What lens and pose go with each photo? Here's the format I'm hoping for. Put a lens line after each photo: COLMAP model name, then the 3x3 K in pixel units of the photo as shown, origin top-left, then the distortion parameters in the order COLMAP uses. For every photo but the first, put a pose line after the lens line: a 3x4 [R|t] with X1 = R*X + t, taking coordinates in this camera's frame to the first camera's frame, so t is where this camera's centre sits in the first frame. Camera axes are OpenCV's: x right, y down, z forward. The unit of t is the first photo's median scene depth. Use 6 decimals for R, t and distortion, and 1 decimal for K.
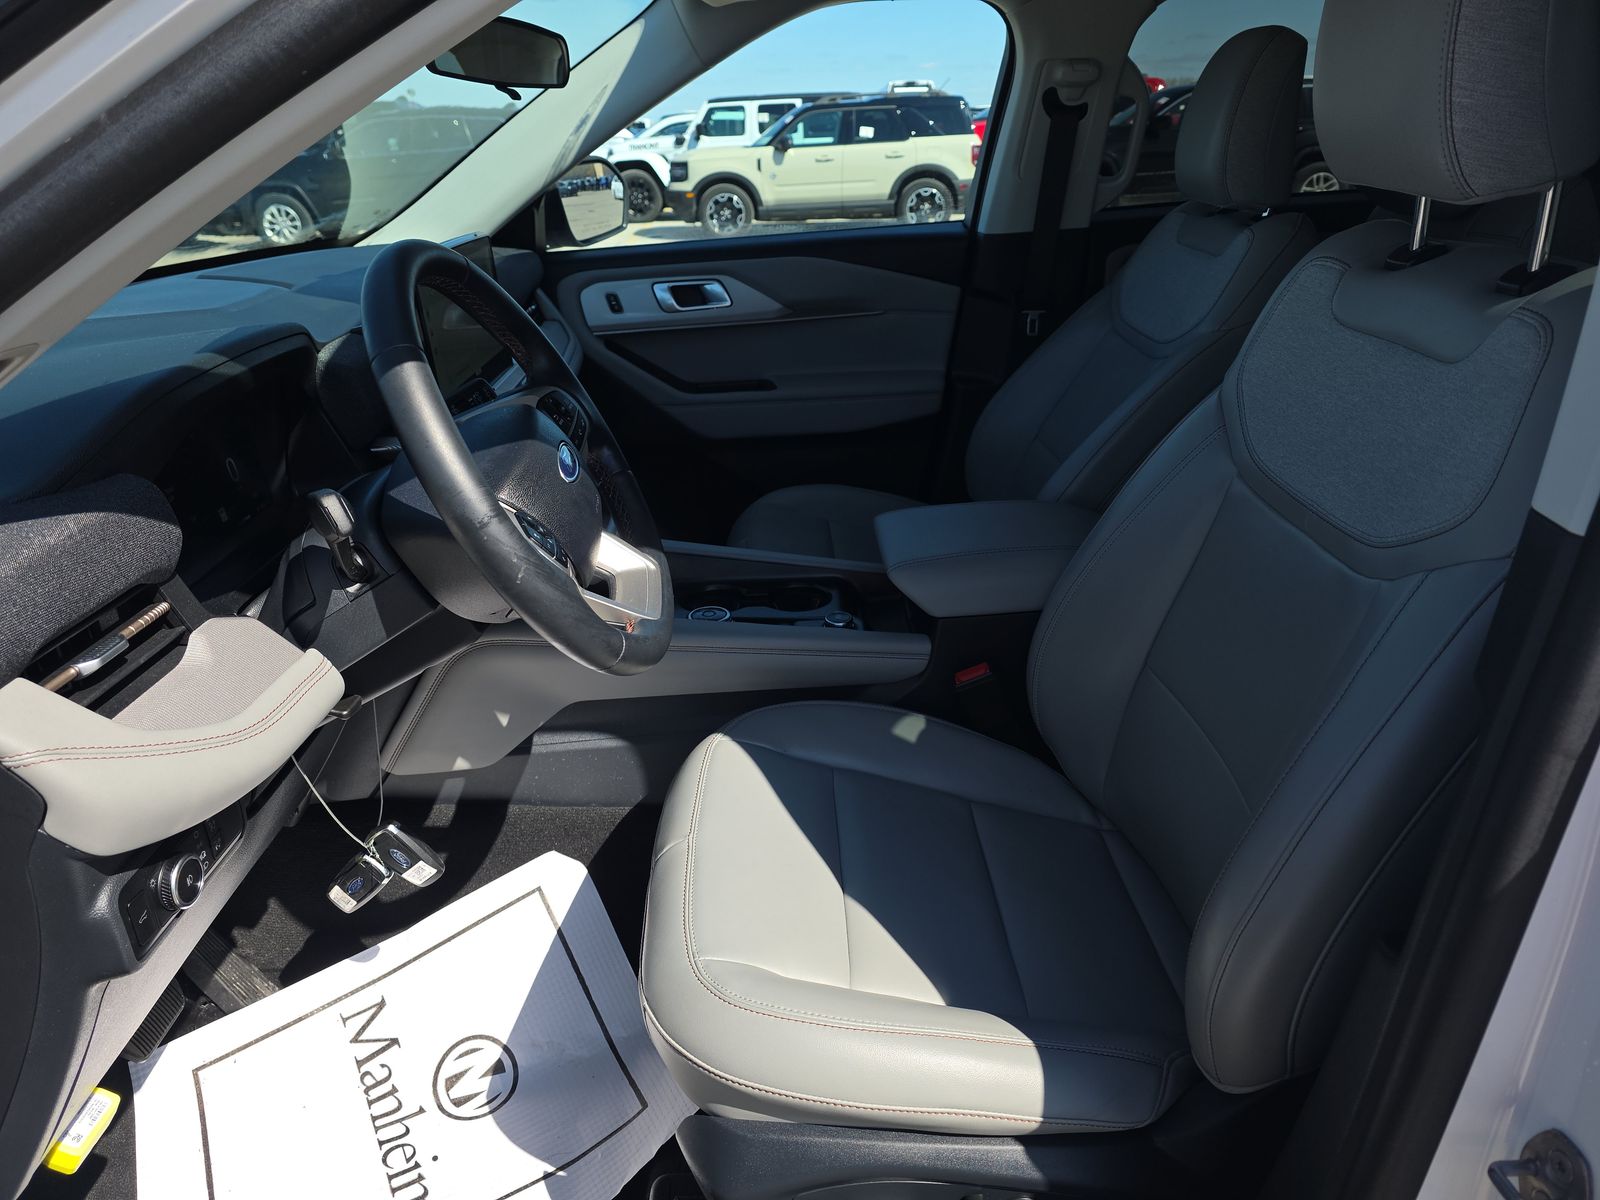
lens RADIAL K [[1078.1, 0, 800.0], [0, 1078.1, 600.0], [0, 0, 1]] dist [0.006365, 0.000138]
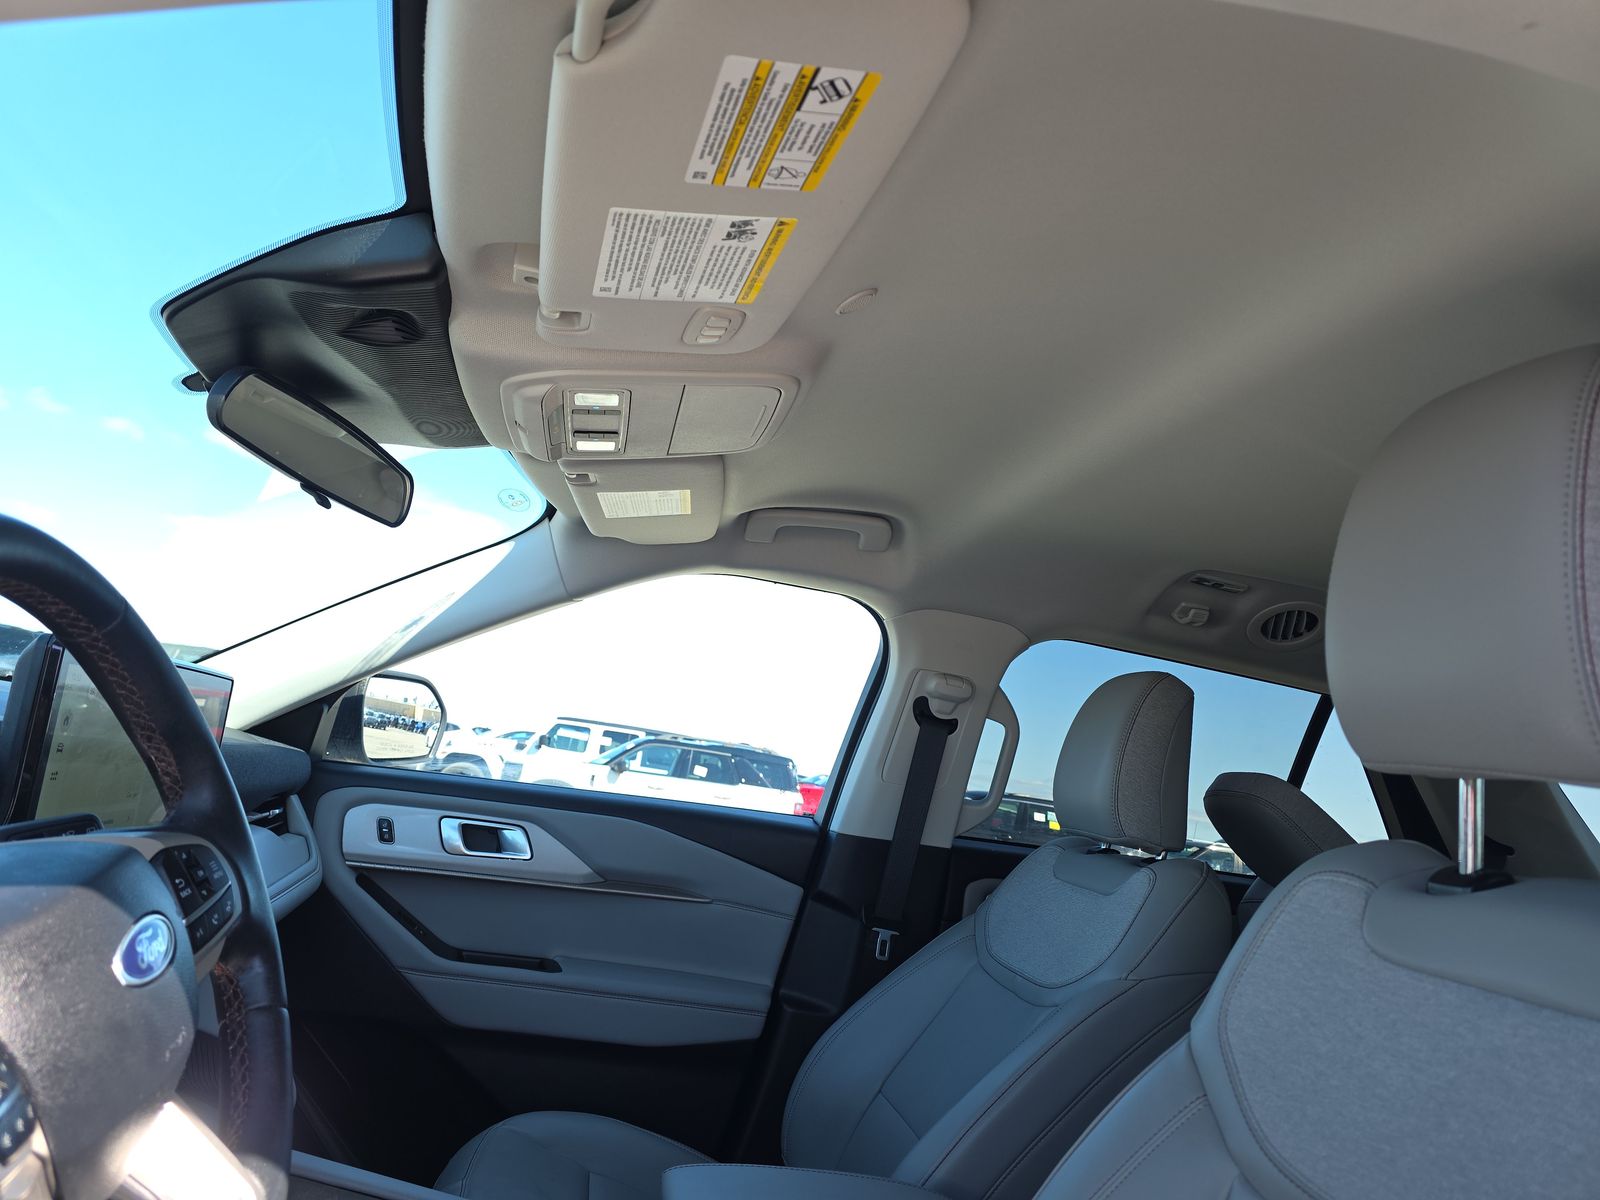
lens RADIAL K [[1074.4, 0, 793.3], [0, 1074.4, 604.4], [0, 0, 1]] dist [0.073962, -0.069645]
pose [[0.971389, 0.210585, 0.109808, -0.000681], [-0.117404, 0.827703, -0.548747, -0.004849], [-0.206446, 0.520155, 0.828745, 0.169577]]
